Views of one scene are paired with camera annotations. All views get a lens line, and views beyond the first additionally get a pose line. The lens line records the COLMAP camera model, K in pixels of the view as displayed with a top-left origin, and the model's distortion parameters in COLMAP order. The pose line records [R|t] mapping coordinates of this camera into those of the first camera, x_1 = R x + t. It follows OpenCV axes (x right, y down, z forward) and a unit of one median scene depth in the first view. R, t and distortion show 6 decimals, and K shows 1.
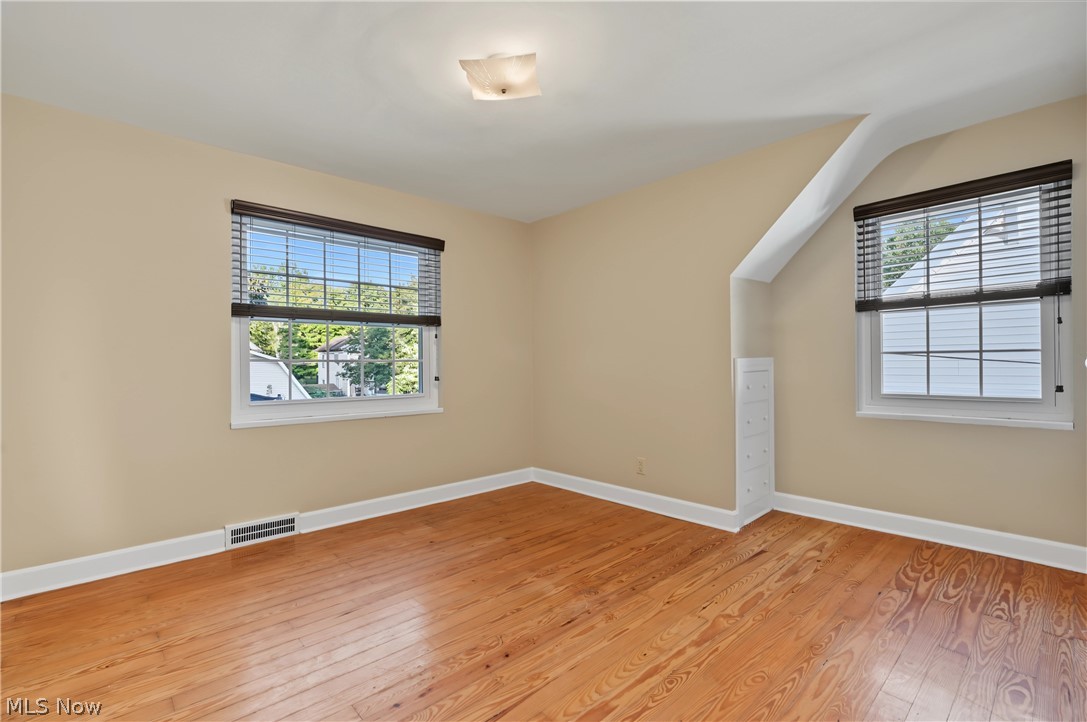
lens RADIAL K [[496.6, 0, 547.2], [0, 496.6, 362.3], [0, 0, 1]] dist [-0.012360, 0.000332]
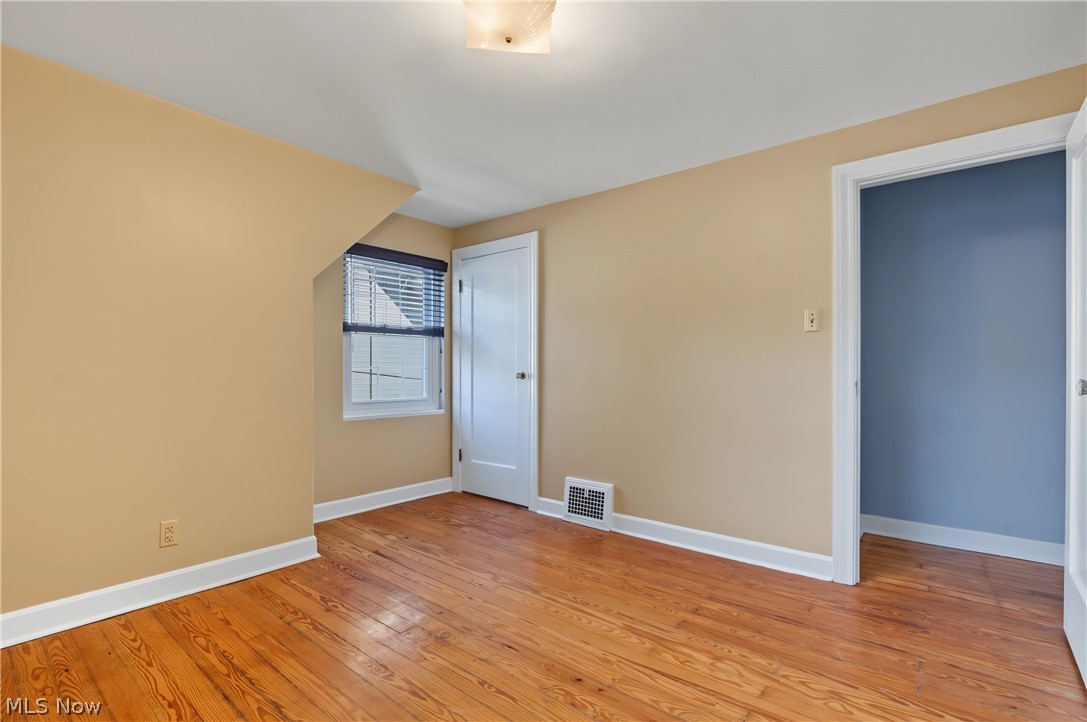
lens RADIAL K [[496.6, 0, 546.7], [0, 496.6, 368.0], [0, 0, 1]] dist [-0.012360, 0.000332]
pose [[-0.135740, 0.014816, 0.990634, -0.705917], [-0.003996, 0.999872, -0.015502, 0.000381], [-0.990736, -0.006063, -0.135663, 0.815118]]
